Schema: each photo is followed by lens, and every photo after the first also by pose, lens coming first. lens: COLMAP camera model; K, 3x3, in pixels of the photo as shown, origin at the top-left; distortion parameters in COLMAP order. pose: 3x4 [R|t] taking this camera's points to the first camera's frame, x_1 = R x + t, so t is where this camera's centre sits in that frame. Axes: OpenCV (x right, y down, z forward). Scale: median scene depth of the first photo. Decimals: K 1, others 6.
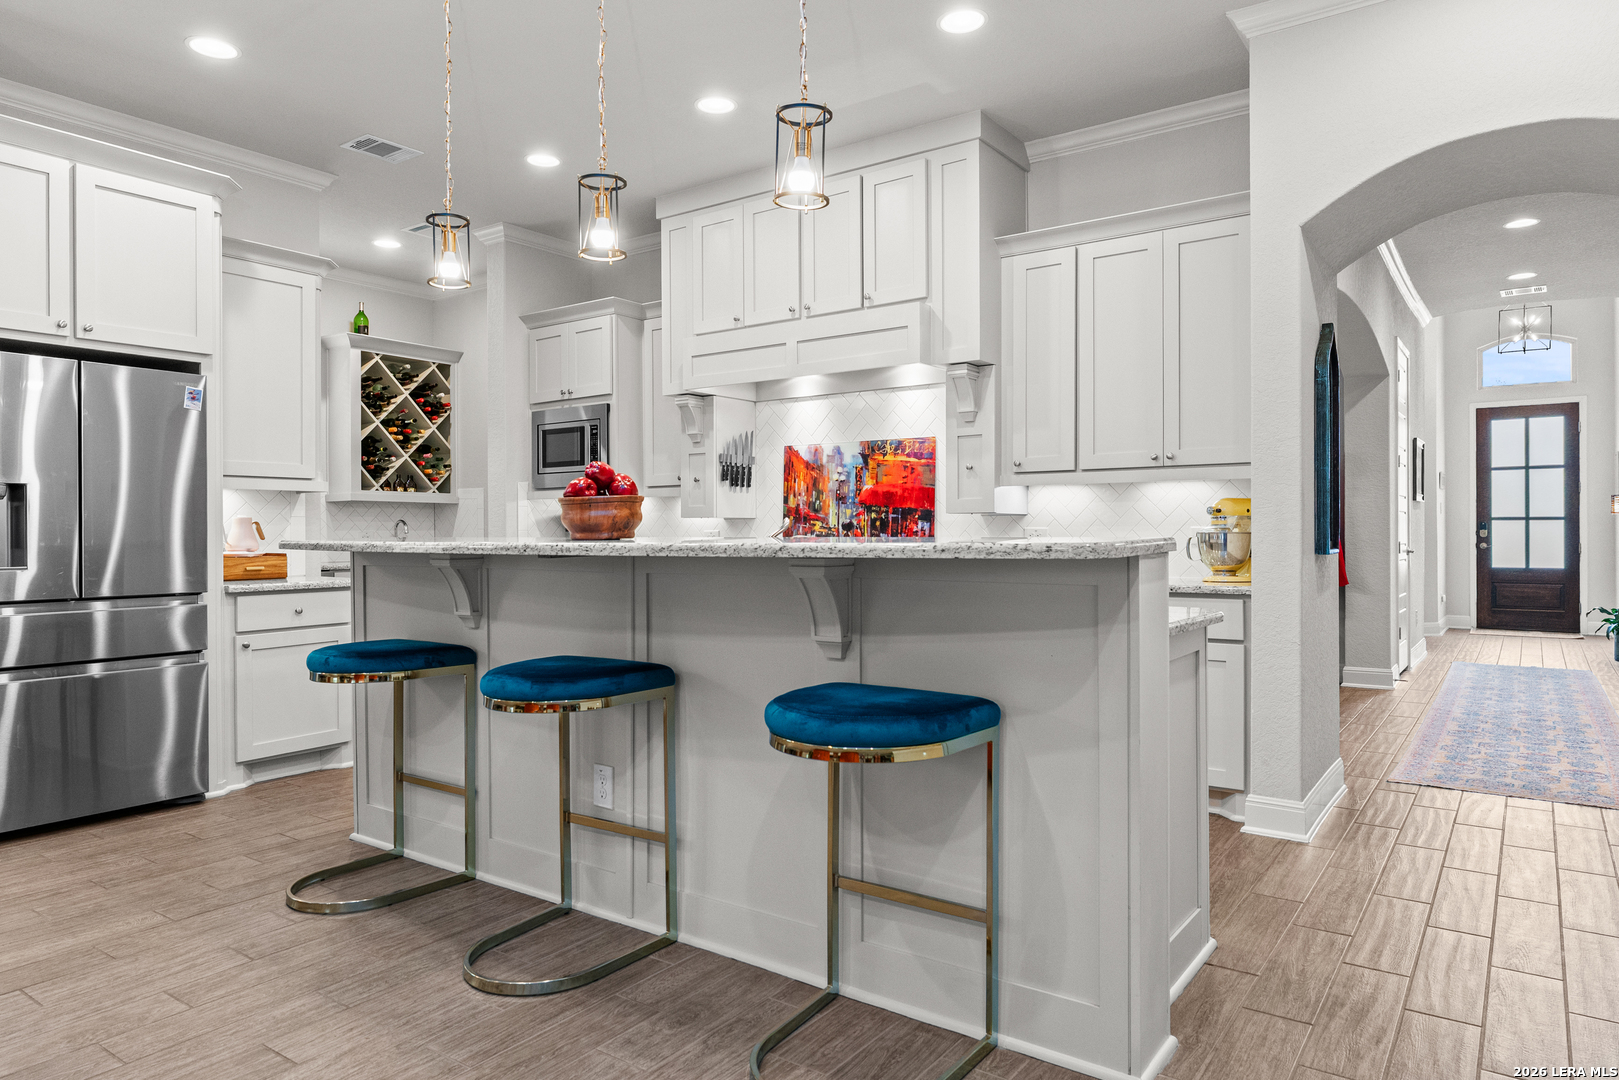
lens RADIAL K [[1004.0, 0, 808.3], [0, 1004.0, 537.6], [0, 0, 1]] dist [0.005522, 0.000201]
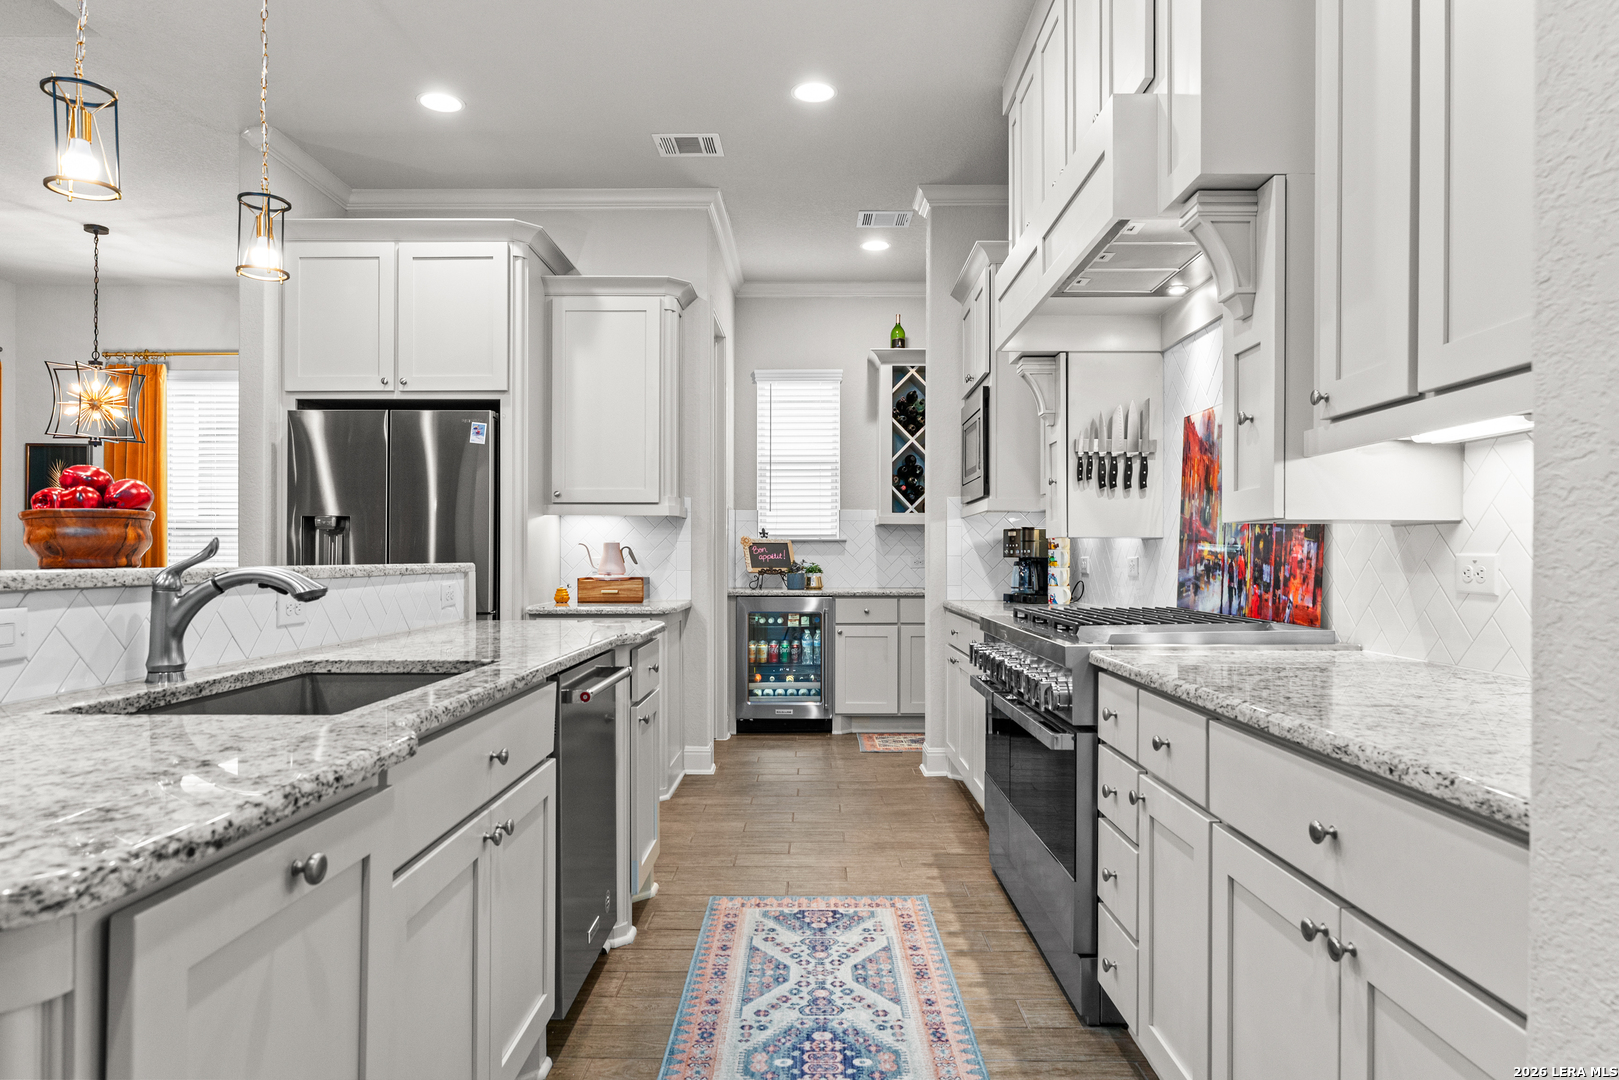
lens RADIAL K [[1004.0, 0, 811.1], [0, 1004.0, 552.1], [0, 0, 1]] dist [0.005522, 0.000201]
pose [[0.579146, 0.000877, -0.815223, 0.273662], [-0.009518, 0.999939, -0.005686, -0.004215], [0.815168, 0.011052, 0.579119, 0.382166]]
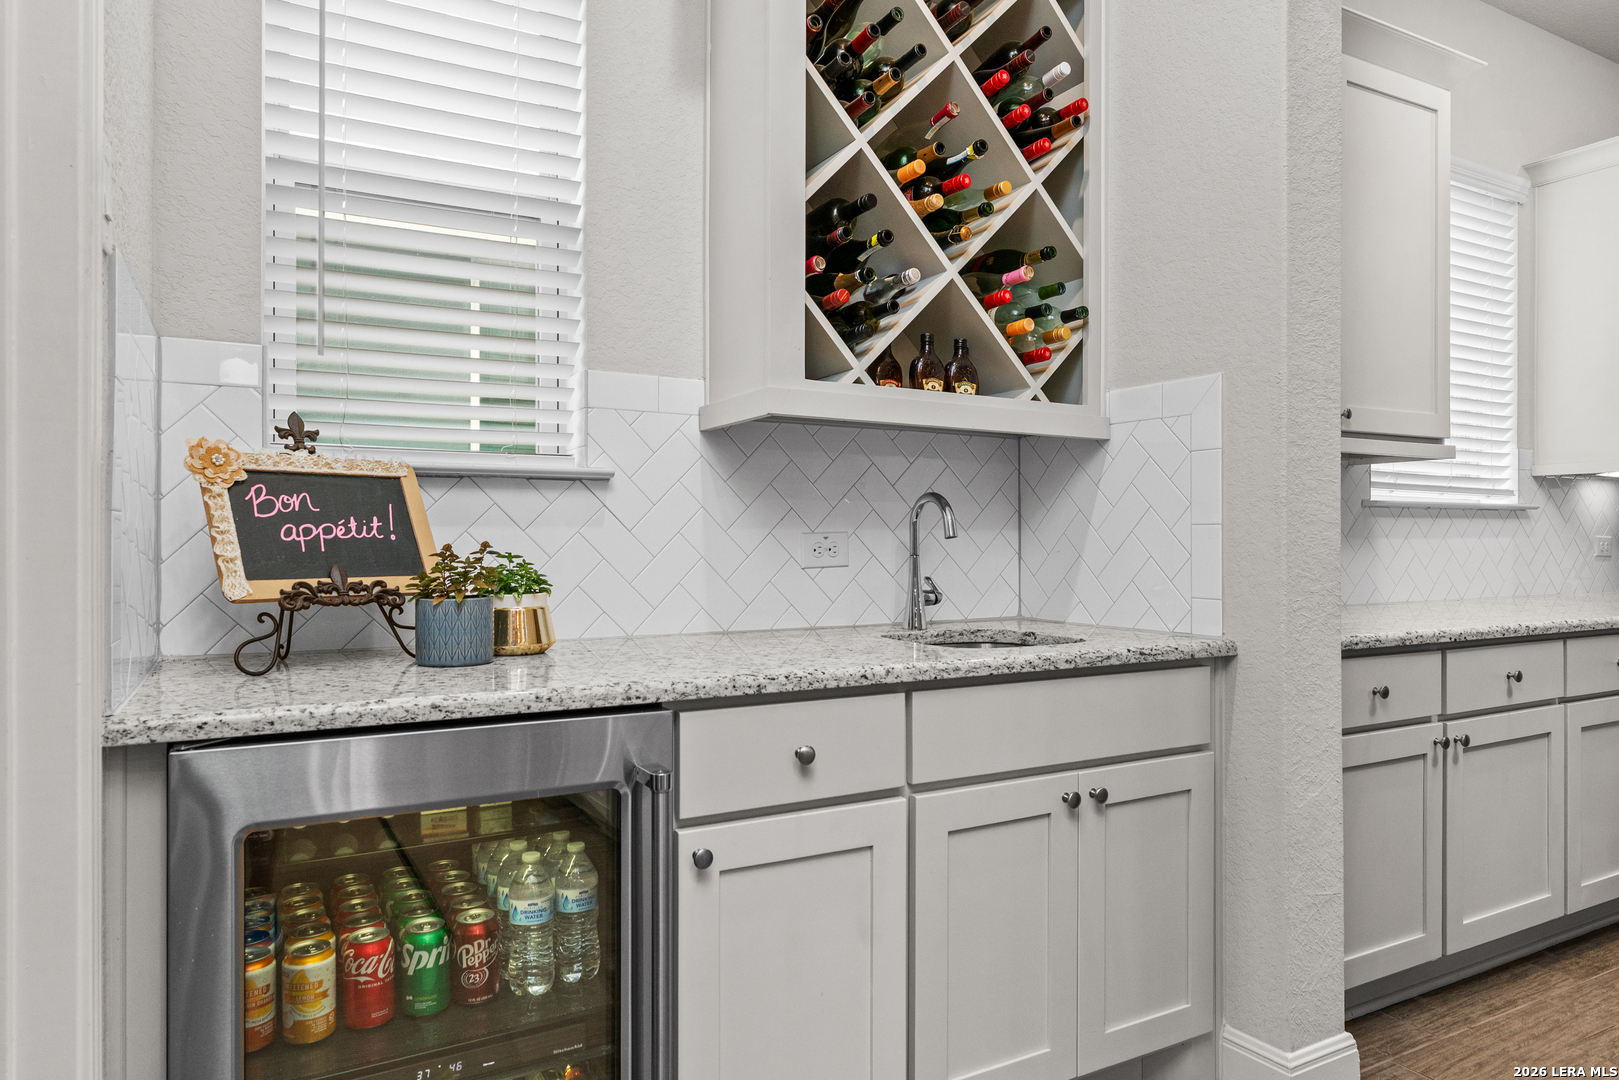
lens RADIAL K [[1004.0, 0, 811.3], [0, 1004.0, 532.3], [0, 0, 1]] dist [0.005522, 0.000201]
pose [[0.899588, -0.003088, -0.436728, -0.316580], [-0.002803, 0.999914, -0.012843, -0.002105], [0.436730, 0.012778, 0.899502, 0.738156]]
